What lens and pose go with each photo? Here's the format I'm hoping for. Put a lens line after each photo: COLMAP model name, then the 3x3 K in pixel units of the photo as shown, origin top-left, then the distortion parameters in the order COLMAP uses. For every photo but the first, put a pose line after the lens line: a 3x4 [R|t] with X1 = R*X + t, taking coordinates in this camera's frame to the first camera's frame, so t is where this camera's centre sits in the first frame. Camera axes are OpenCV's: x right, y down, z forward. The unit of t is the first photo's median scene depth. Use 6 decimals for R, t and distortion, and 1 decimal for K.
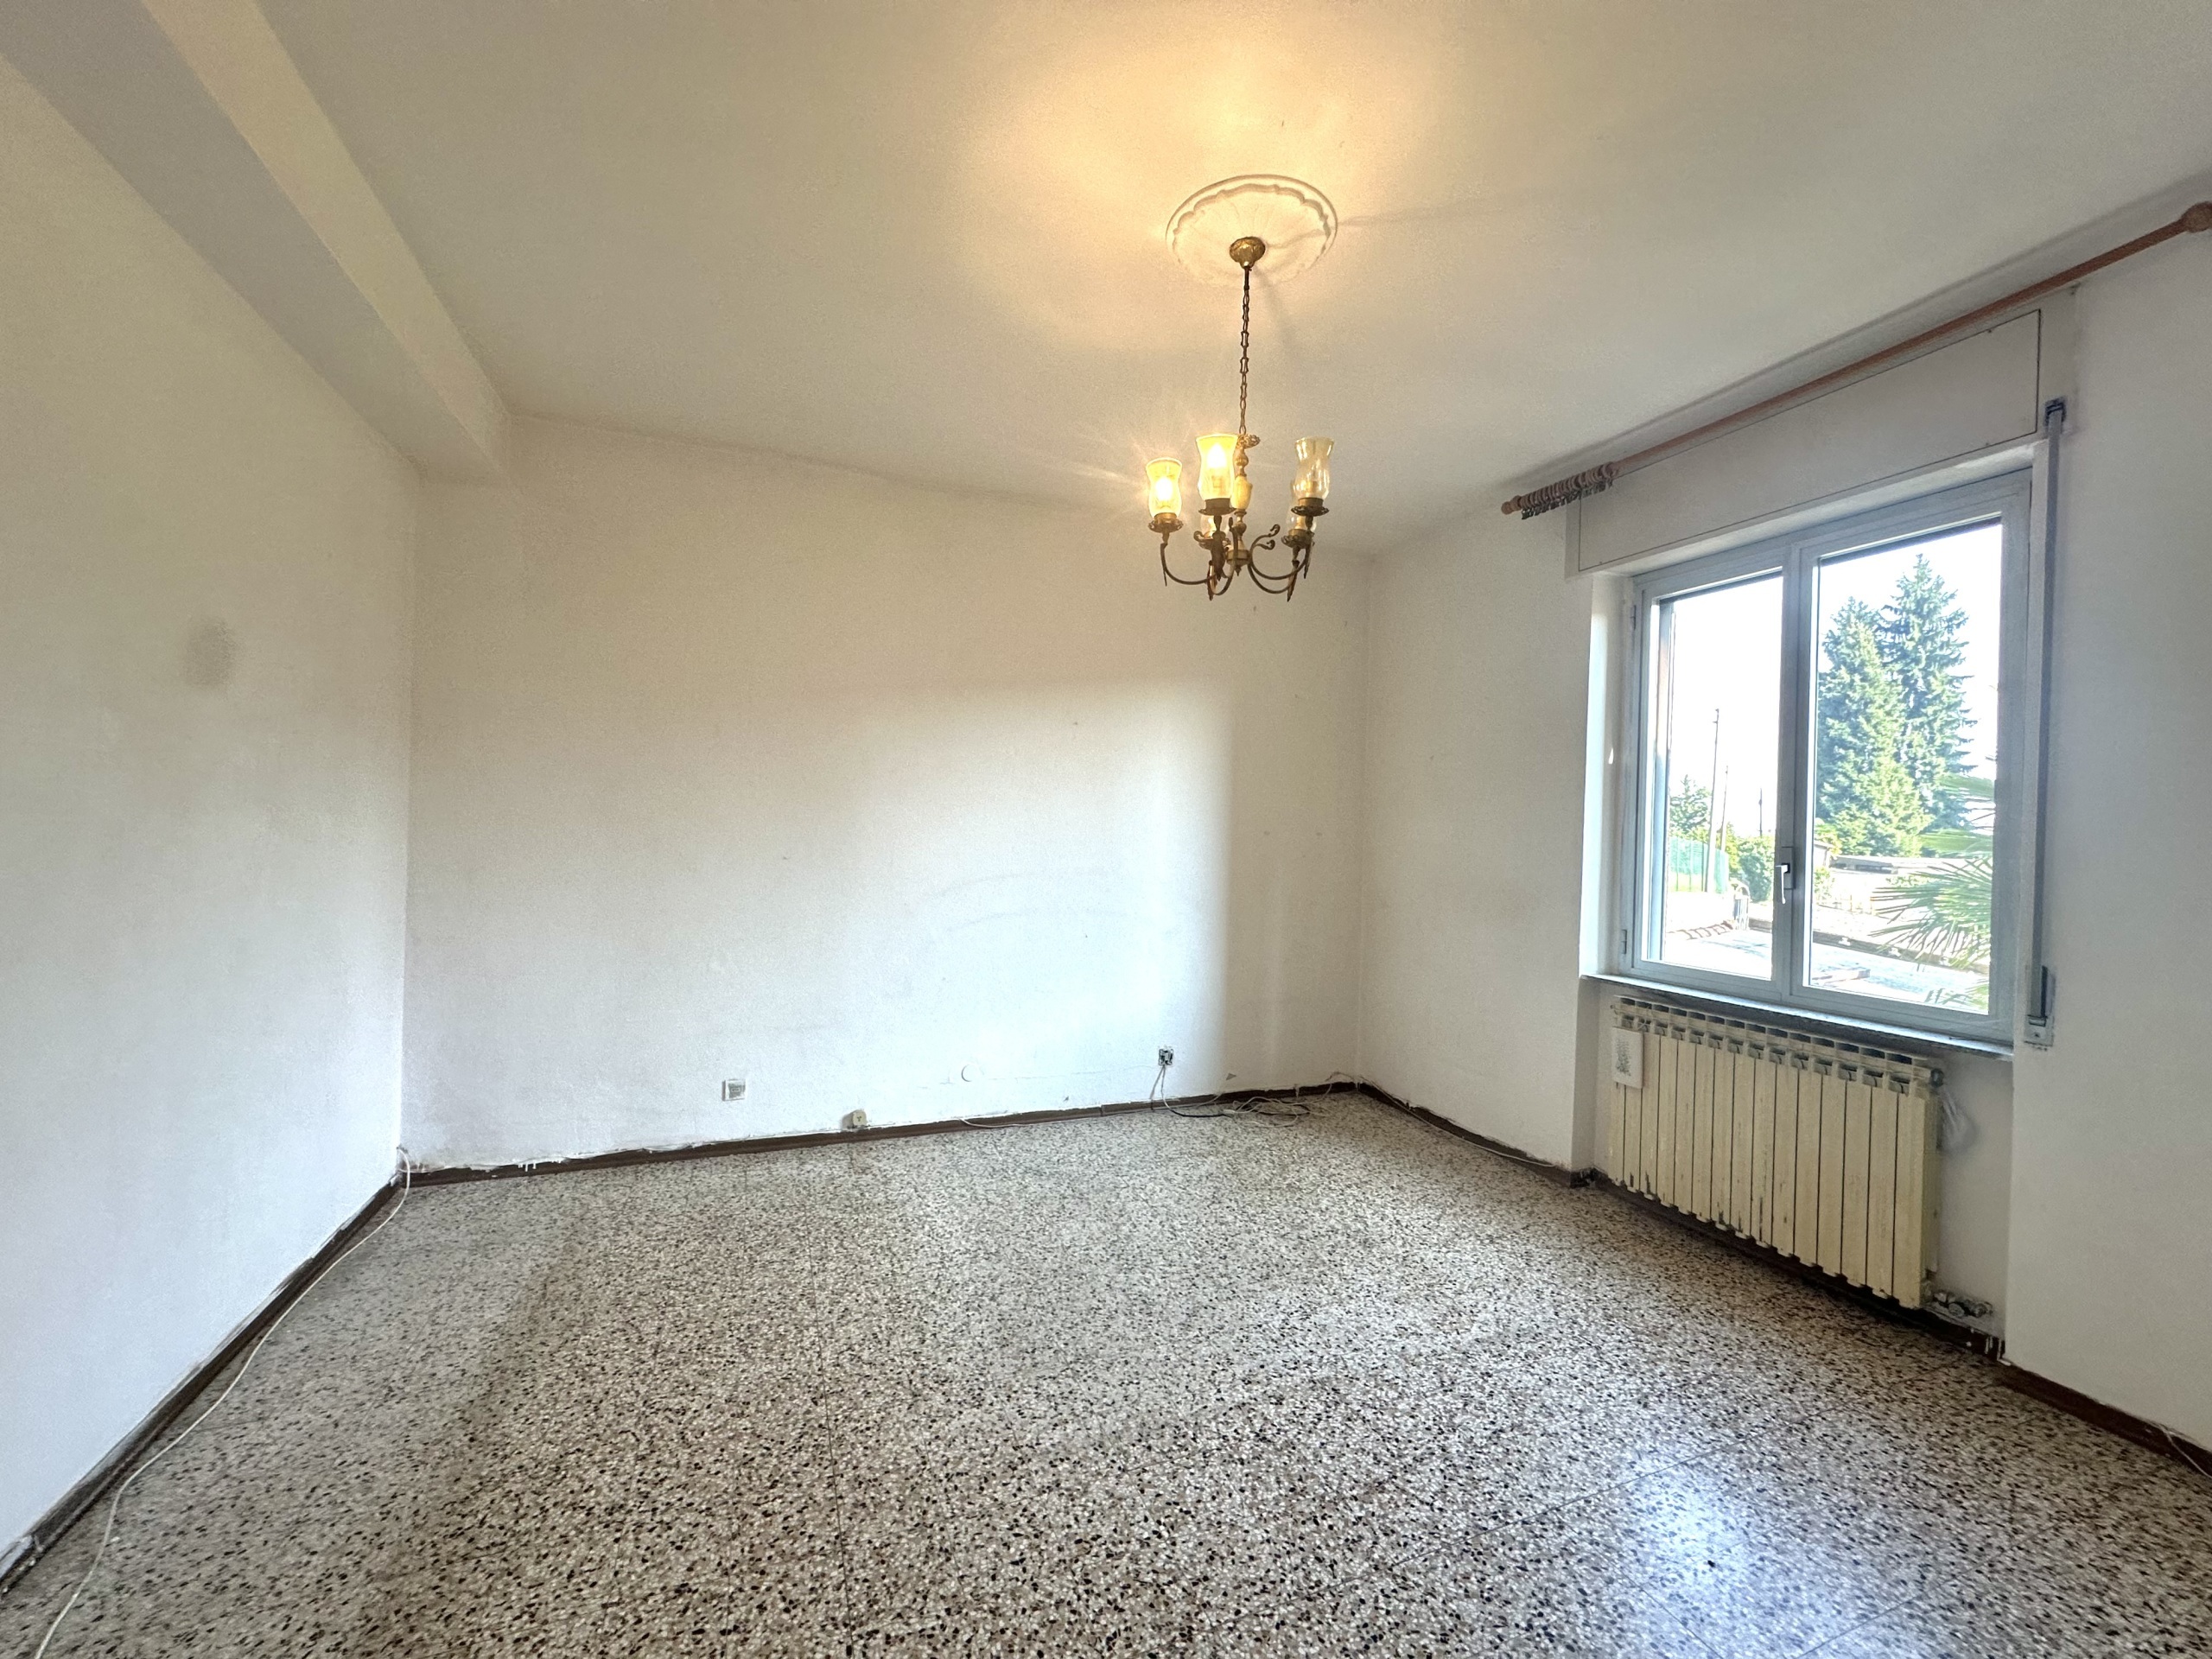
lens RADIAL K [[879.8, 0, 1107.9], [0, 879.8, 826.6], [0, 0, 1]] dist [-0.004616, 0.001472]
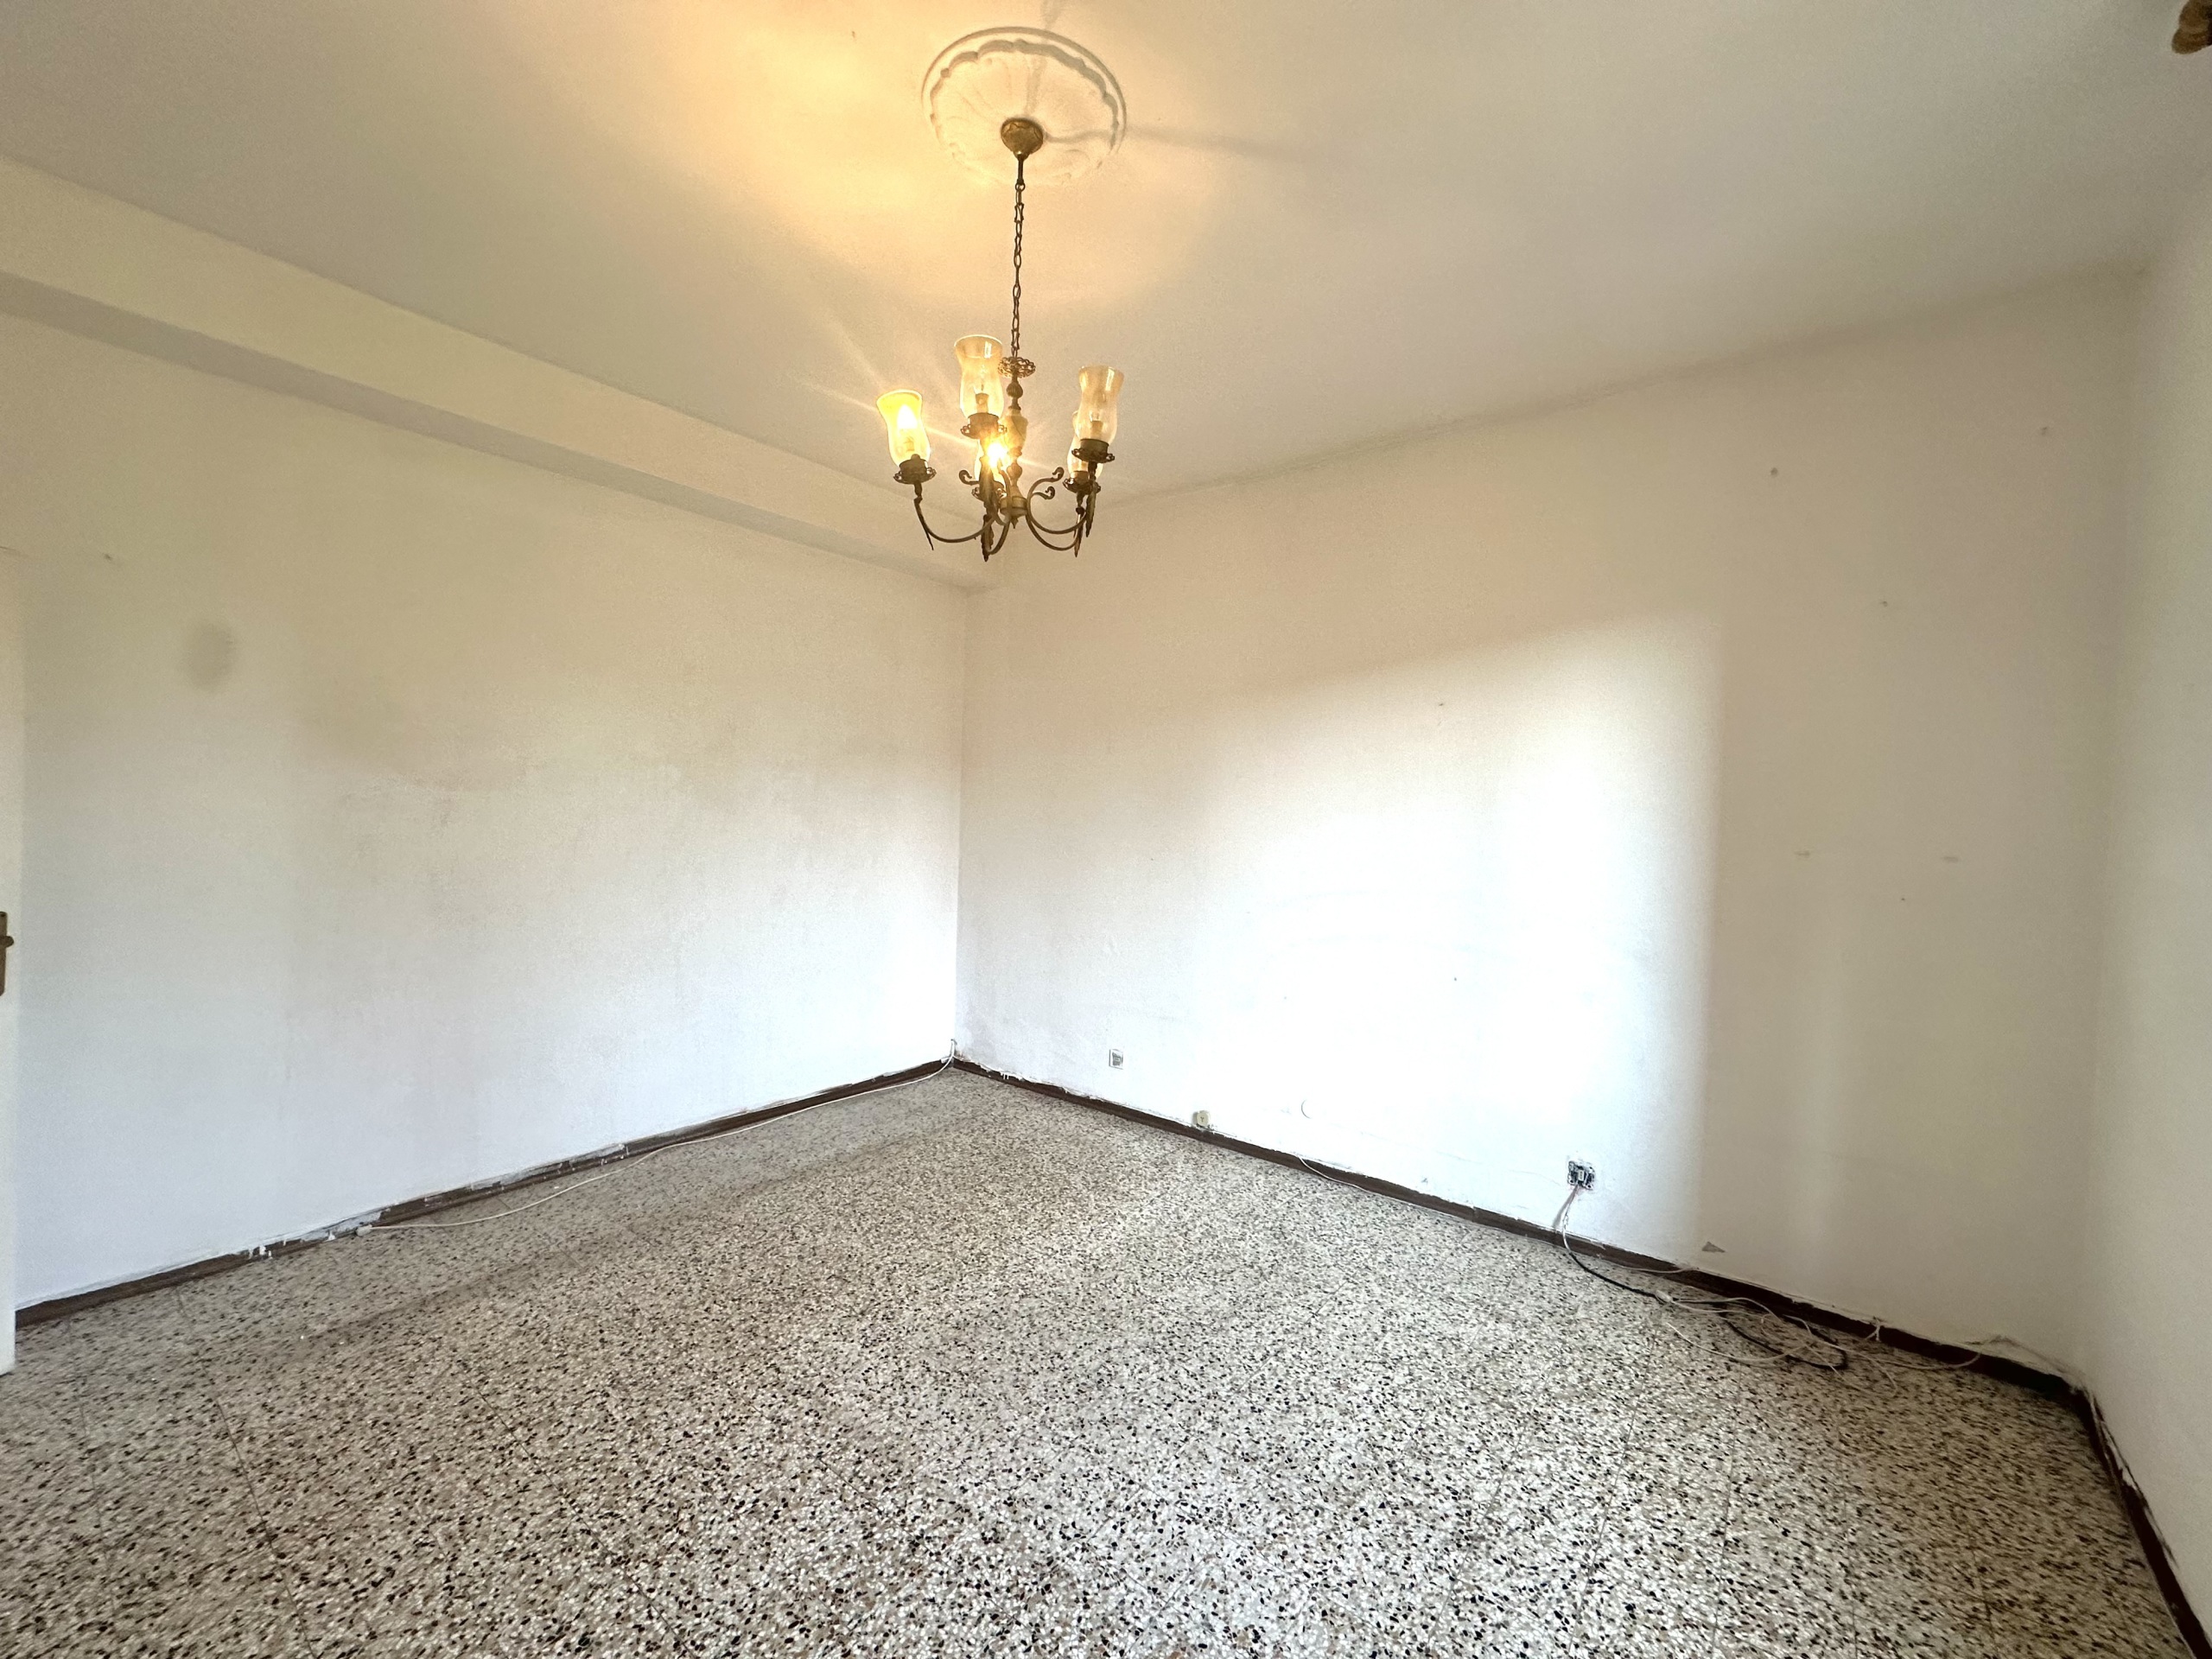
lens RADIAL K [[879.8, 0, 1107.9], [0, 879.8, 826.6], [0, 0, 1]] dist [-0.004616, 0.001472]
pose [[0.508667, 0.003681, -0.860955, 0.843275], [-0.017532, 0.999828, -0.006084, 0.003153], [0.860785, 0.018189, 0.508644, 0.601825]]
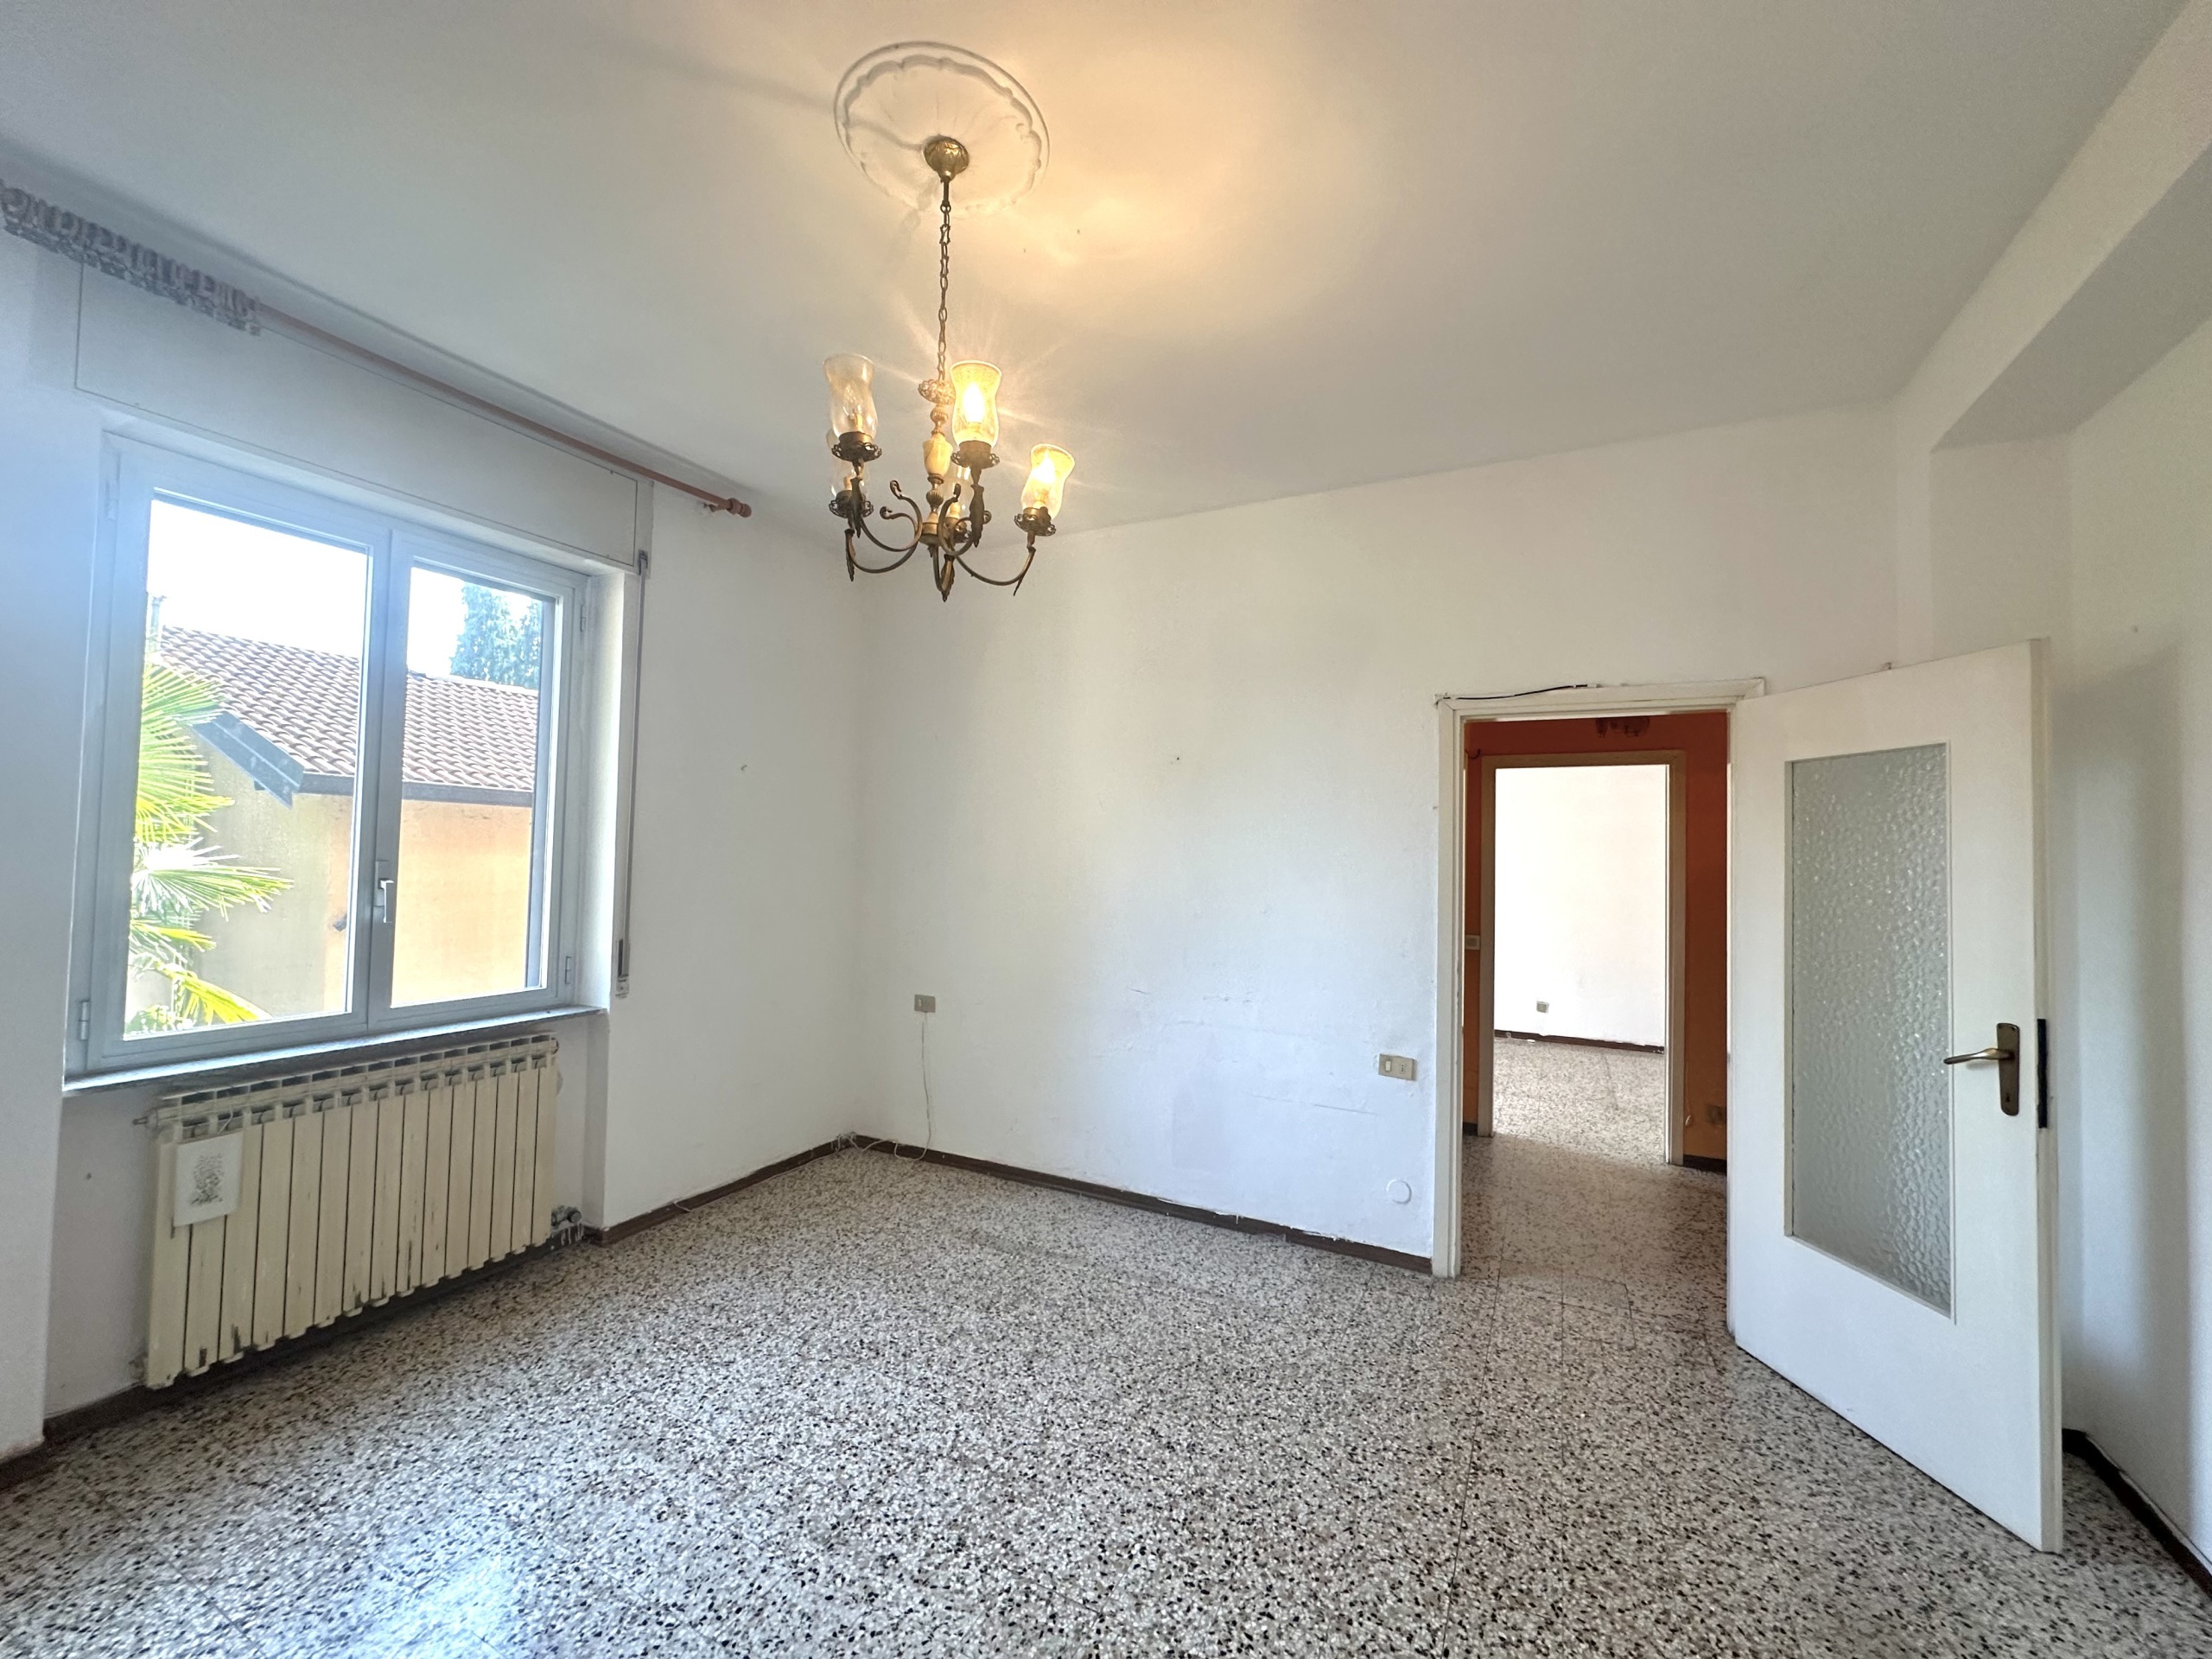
lens RADIAL K [[879.8, 0, 1107.9], [0, 879.8, 826.6], [0, 0, 1]] dist [-0.004616, 0.001472]
pose [[-0.659745, -0.017596, 0.751284, -0.504100], [-0.040733, 0.999093, -0.012370, -0.038529], [-0.750385, -0.038763, -0.659863, 1.276932]]
